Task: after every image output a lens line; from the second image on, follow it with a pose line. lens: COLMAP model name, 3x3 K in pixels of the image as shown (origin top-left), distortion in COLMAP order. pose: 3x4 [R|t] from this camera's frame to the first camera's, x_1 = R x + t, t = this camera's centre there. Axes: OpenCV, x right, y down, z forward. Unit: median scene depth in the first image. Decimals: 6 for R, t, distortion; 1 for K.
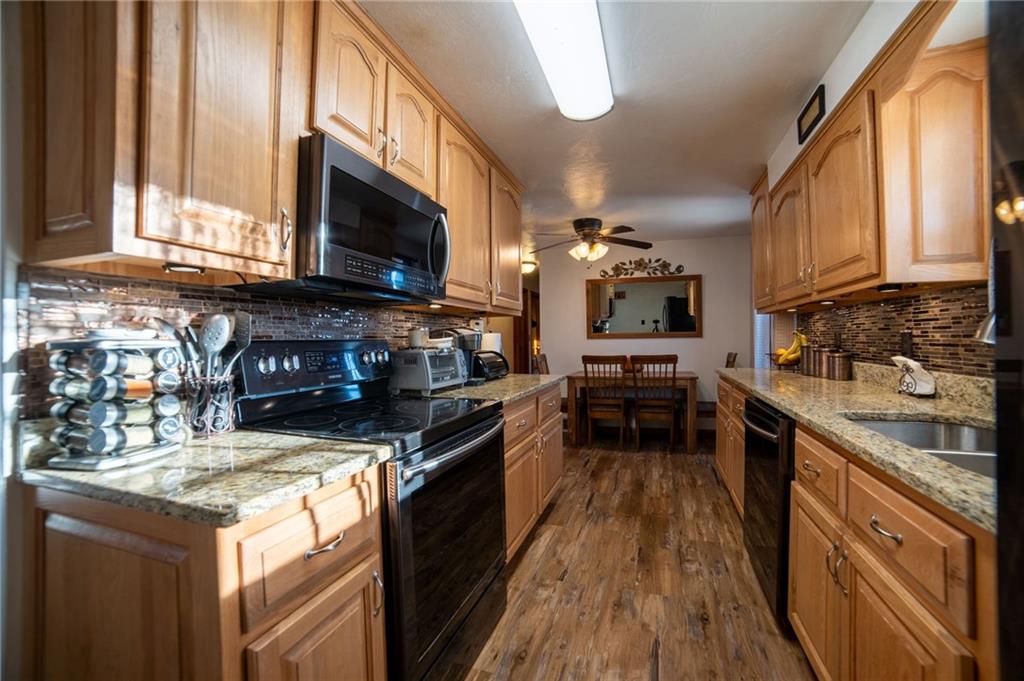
lens RADIAL K [[411.7, 0, 510.3], [0, 411.7, 338.0], [0, 0, 1]] dist [-0.004076, -0.000032]
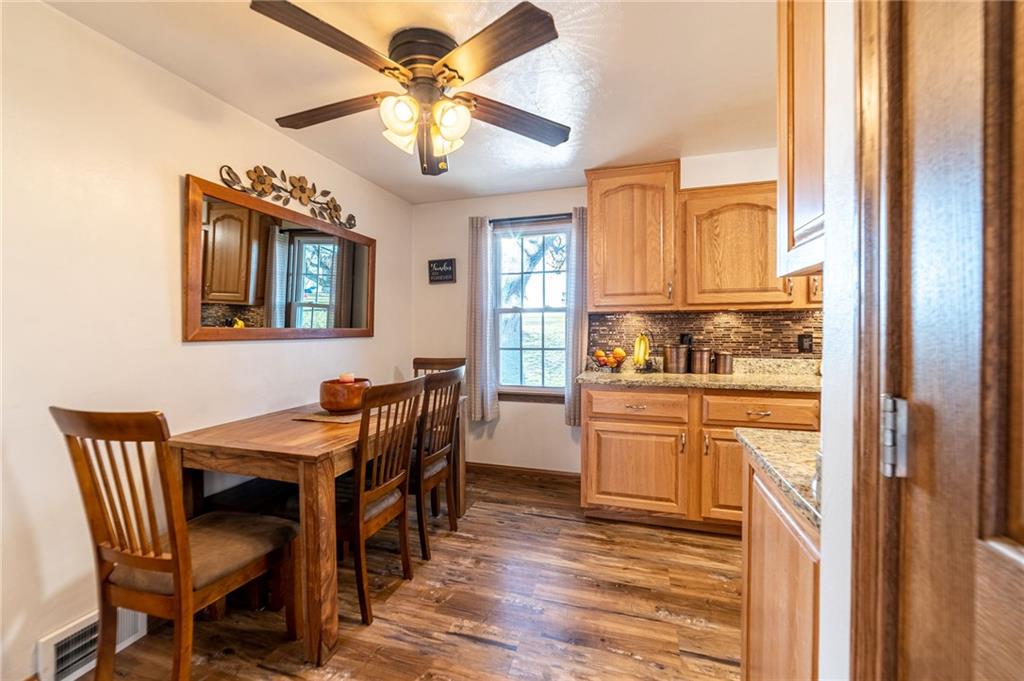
lens RADIAL K [[411.7, 0, 517.5], [0, 411.7, 326.4], [0, 0, 1]] dist [-0.004076, -0.000032]
pose [[-0.045201, 0.014267, 0.998876, -0.190420], [-0.012091, 0.999817, -0.014828, -0.009727], [-0.998905, -0.012748, -0.045020, 0.785743]]
